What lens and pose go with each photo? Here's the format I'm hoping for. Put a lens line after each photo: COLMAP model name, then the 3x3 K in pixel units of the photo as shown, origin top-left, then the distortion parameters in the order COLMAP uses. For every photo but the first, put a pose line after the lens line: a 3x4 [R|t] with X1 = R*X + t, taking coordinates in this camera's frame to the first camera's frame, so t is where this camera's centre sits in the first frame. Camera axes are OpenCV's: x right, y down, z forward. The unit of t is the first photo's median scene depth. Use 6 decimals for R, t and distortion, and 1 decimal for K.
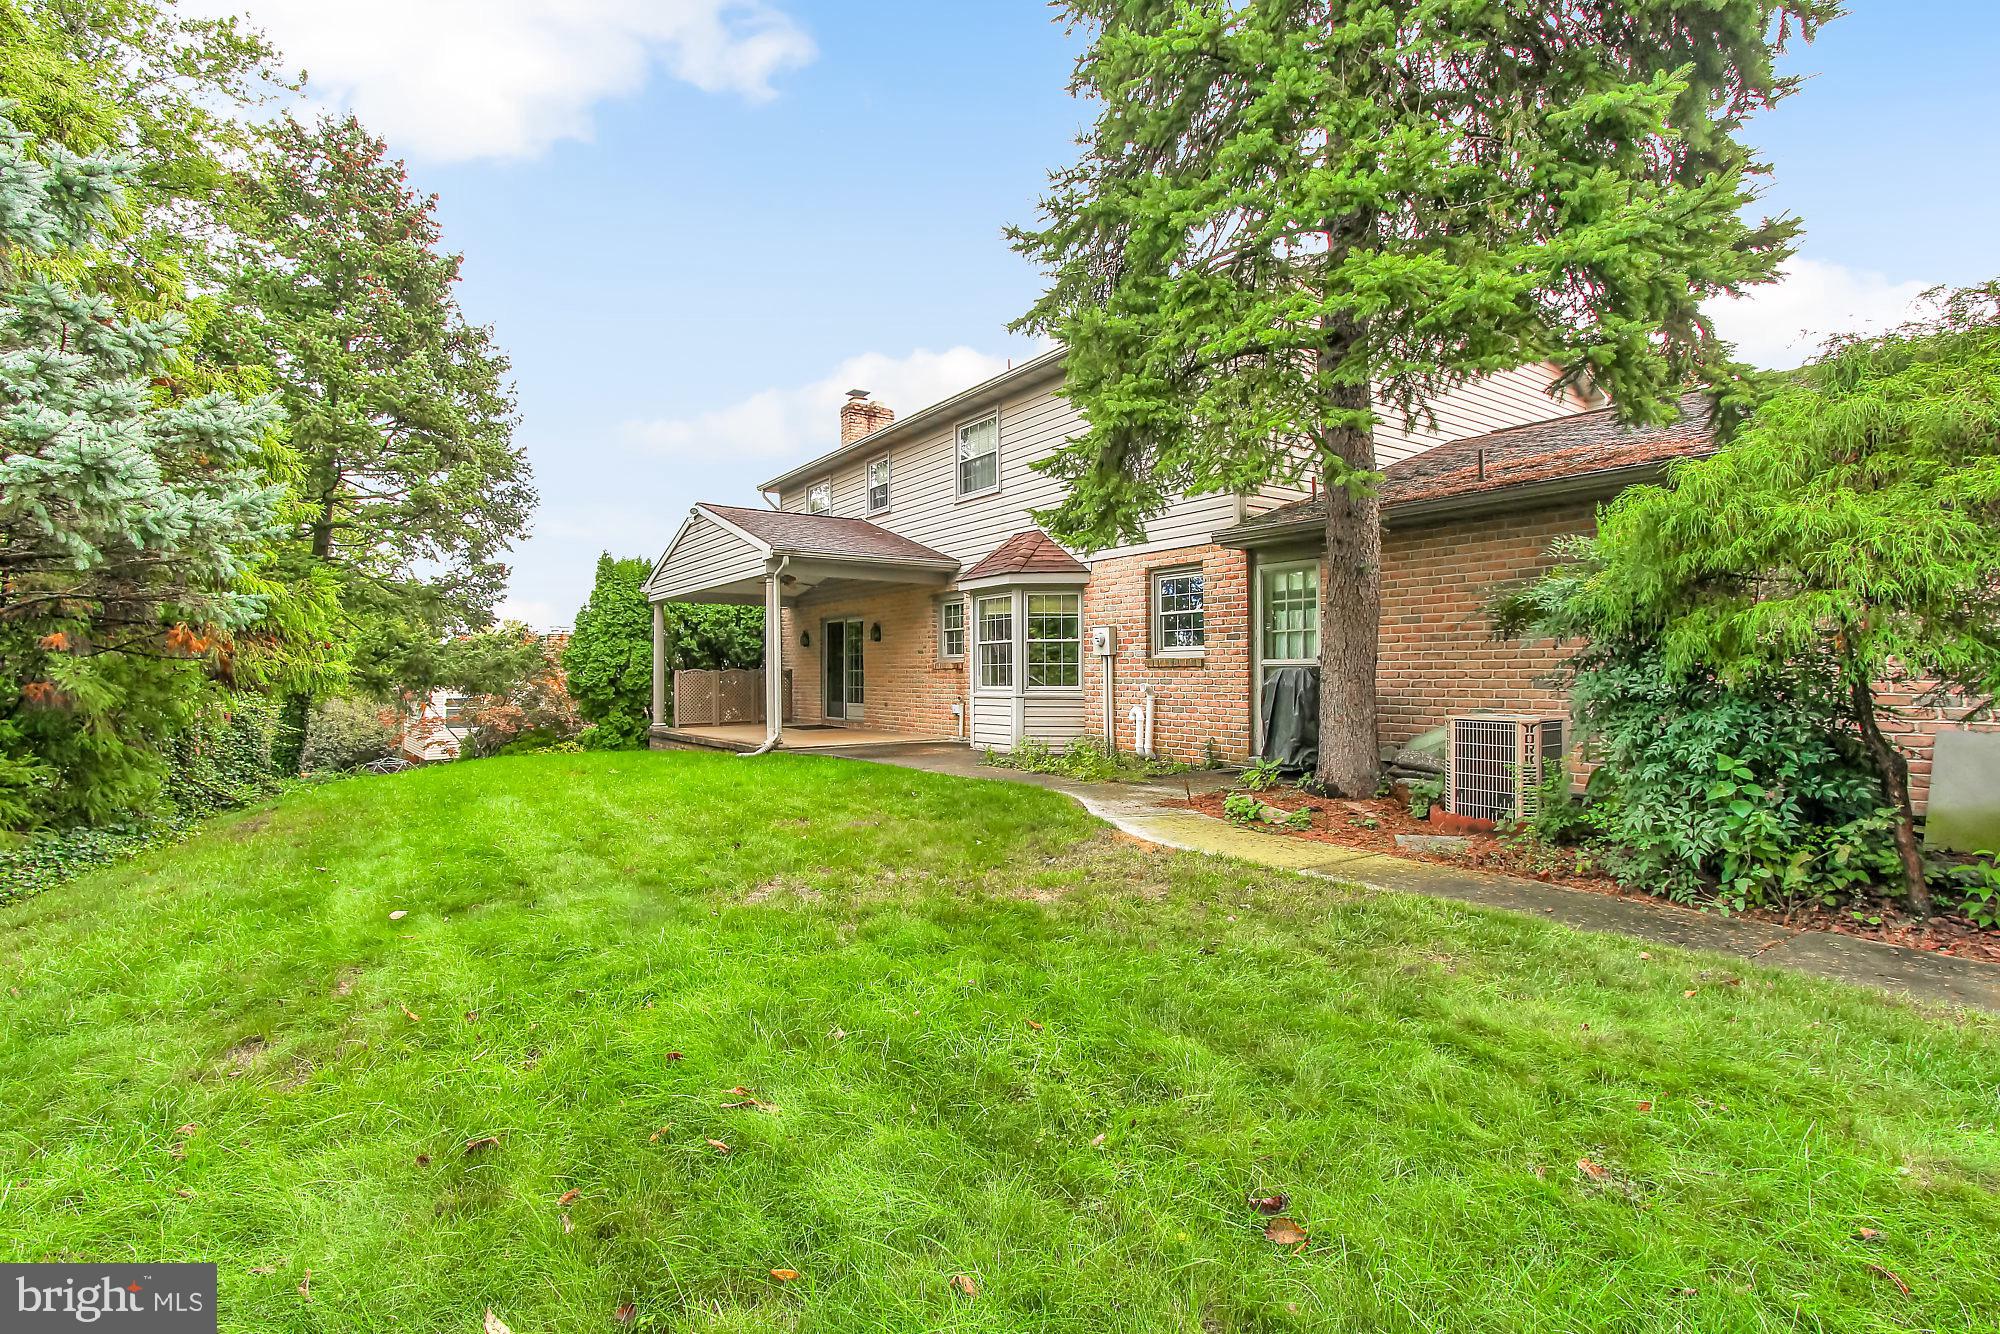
lens RADIAL K [[928.8, 0, 1000.0], [0, 928.8, 667.0], [0, 0, 1]] dist [0.000186, 0.000017]
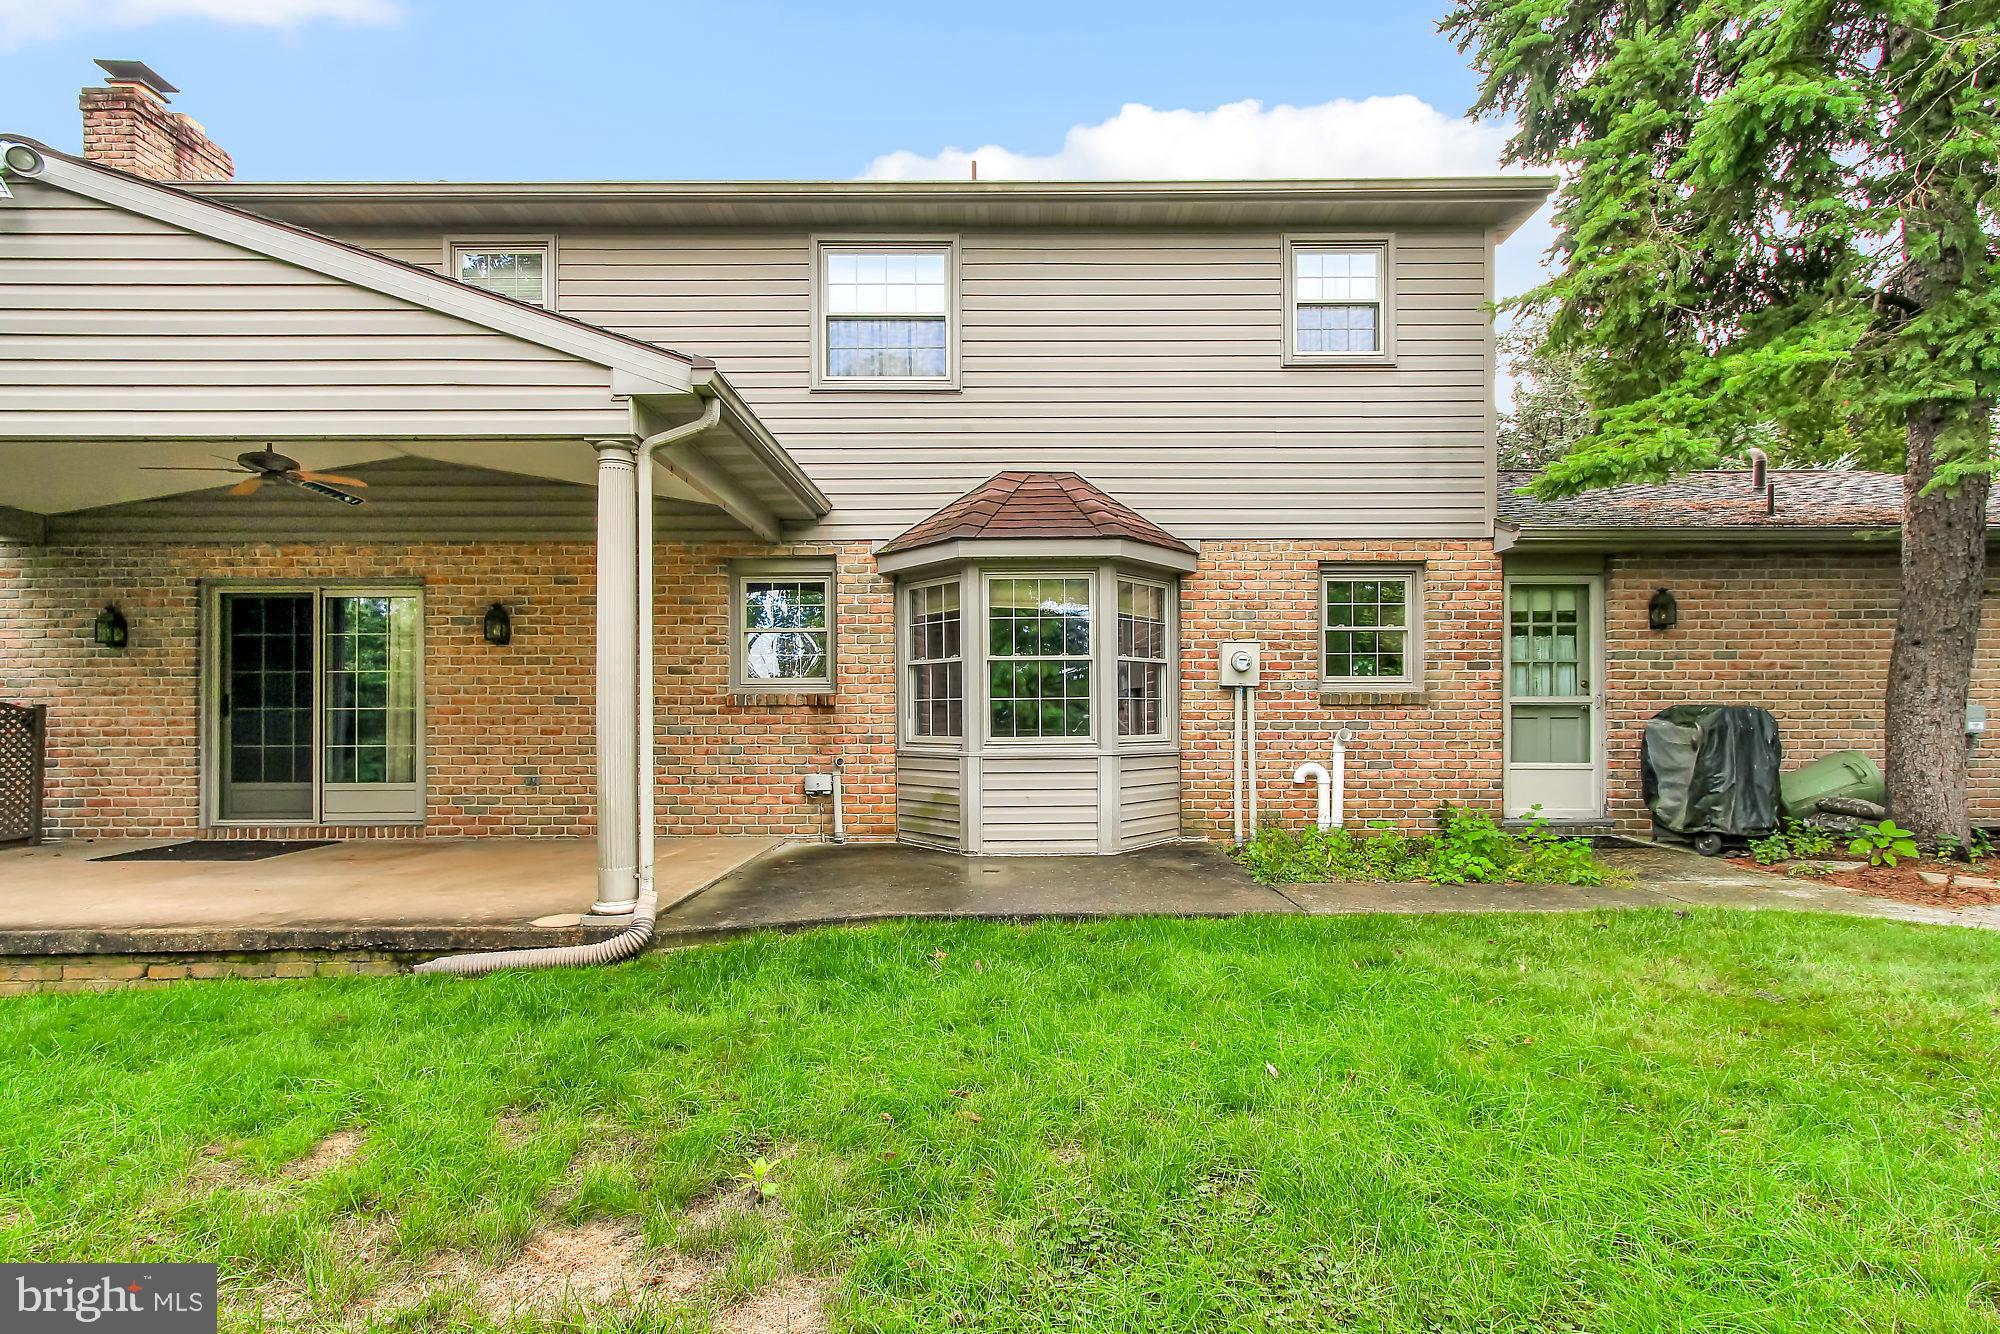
lens RADIAL K [[944.1, 0, 1003.3], [0, 944.1, 713.3], [0, 0, 1]] dist [0.000566, 0.000093]
pose [[0.575503, -0.000029, 0.817800, -0.479182], [-0.004547, 0.999984, 0.003235, 0.004296], [-0.817787, -0.005580, 0.575494, 0.691369]]
